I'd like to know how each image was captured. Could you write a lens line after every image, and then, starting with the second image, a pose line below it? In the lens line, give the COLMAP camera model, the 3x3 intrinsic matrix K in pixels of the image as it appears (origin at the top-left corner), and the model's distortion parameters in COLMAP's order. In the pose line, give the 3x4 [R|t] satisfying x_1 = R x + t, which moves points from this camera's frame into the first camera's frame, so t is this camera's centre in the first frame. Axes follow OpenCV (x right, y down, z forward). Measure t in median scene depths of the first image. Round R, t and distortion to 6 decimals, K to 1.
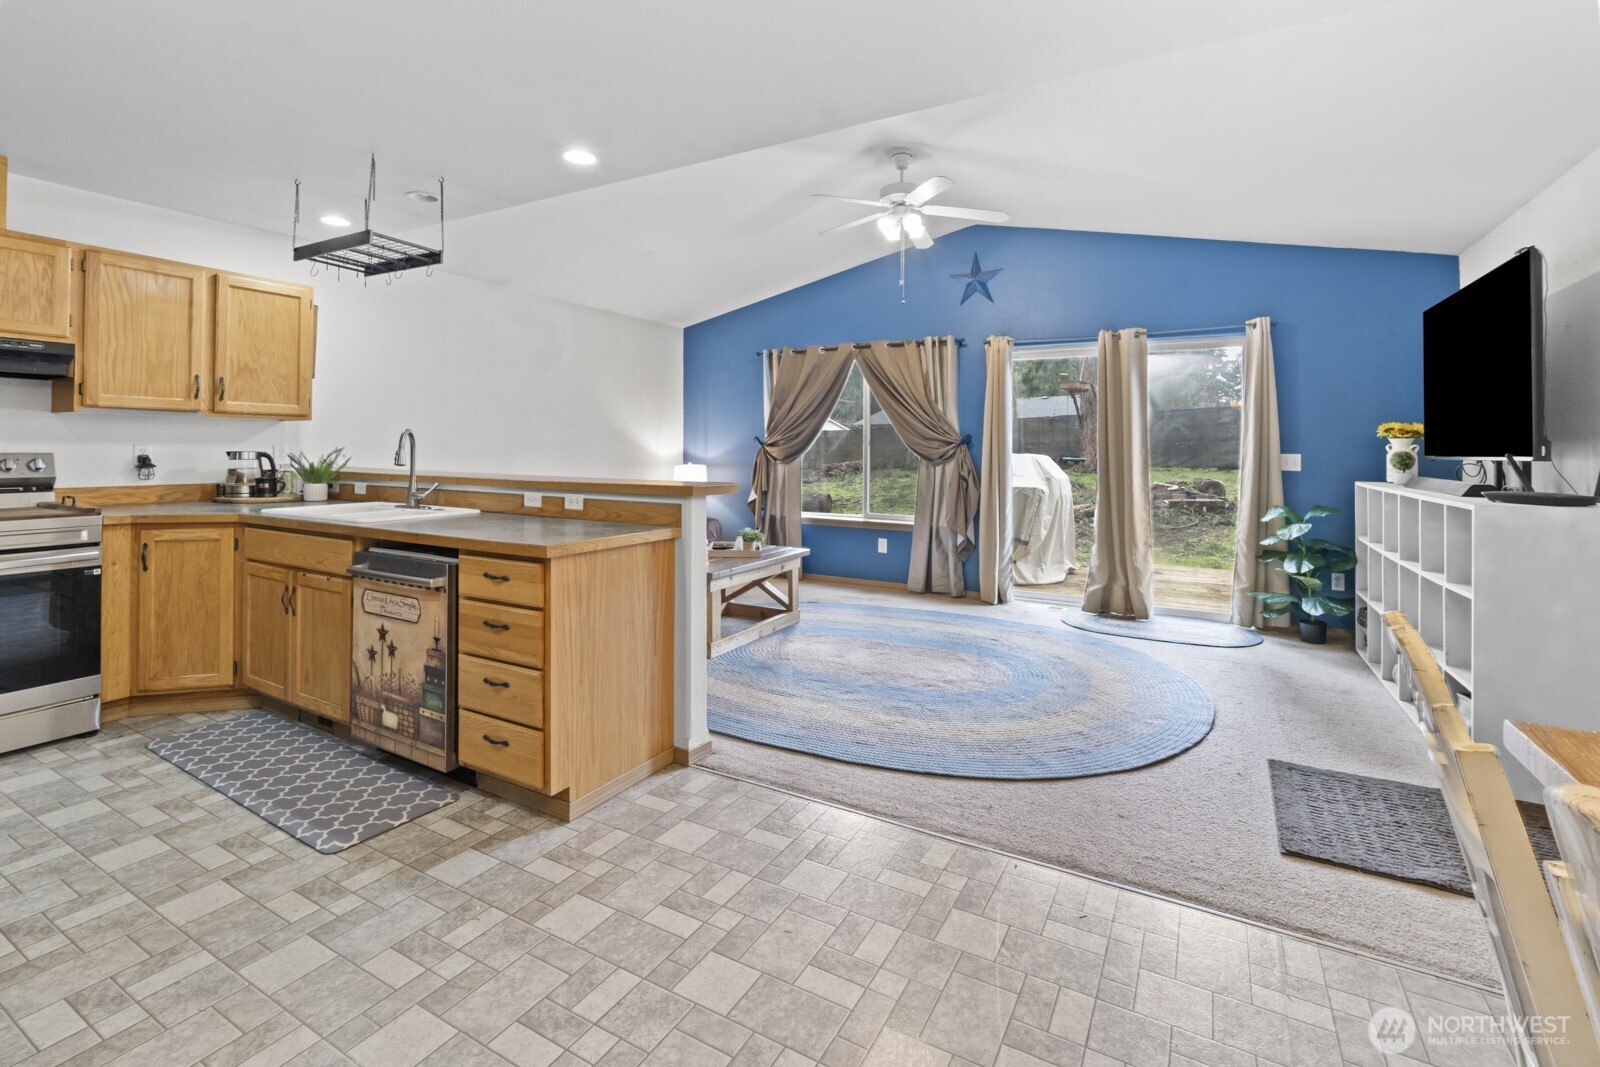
lens RADIAL K [[722.9, 0, 803.2], [0, 722.9, 444.5], [0, 0, 1]] dist [-0.003368, -0.000086]
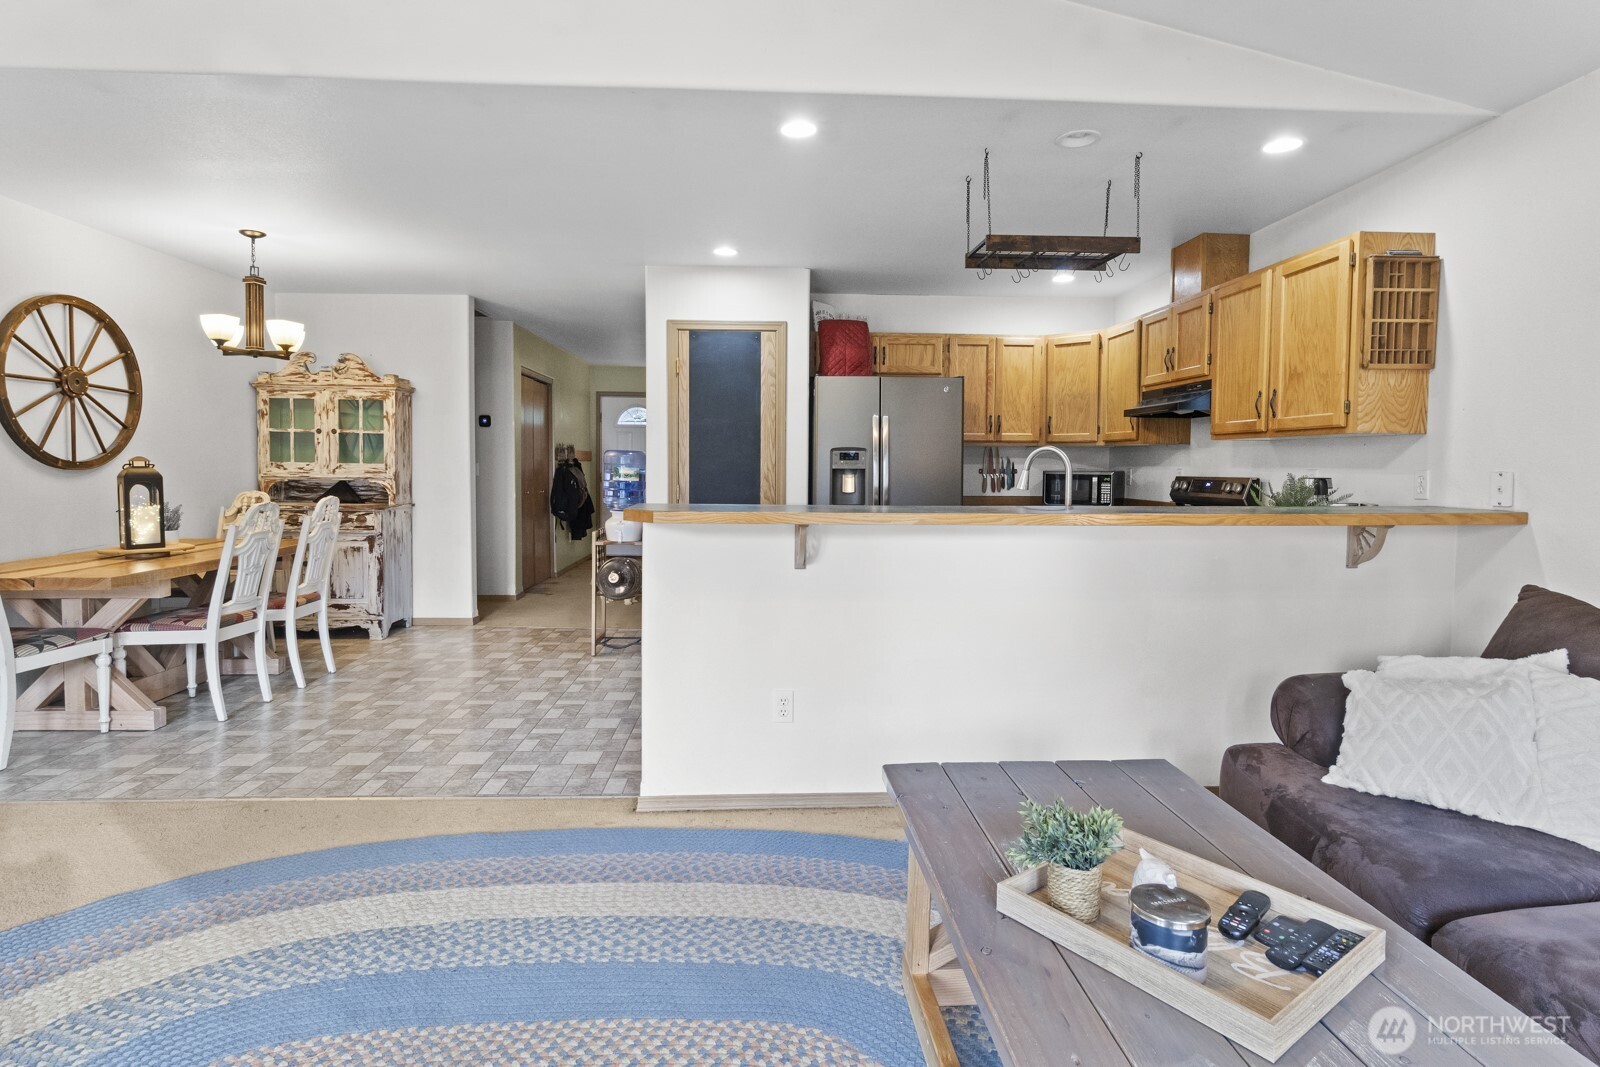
lens RADIAL K [[813.1, 0, 800.0], [0, 813.1, 533.5], [0, 0, 1]] dist [-0.000418, -0.000018]
pose [[-0.842491, 0.030467, -0.537848, 0.192292], [-0.011686, 0.997131, 0.074788, 0.010986], [0.538583, 0.069294, -0.839718, 1.604187]]
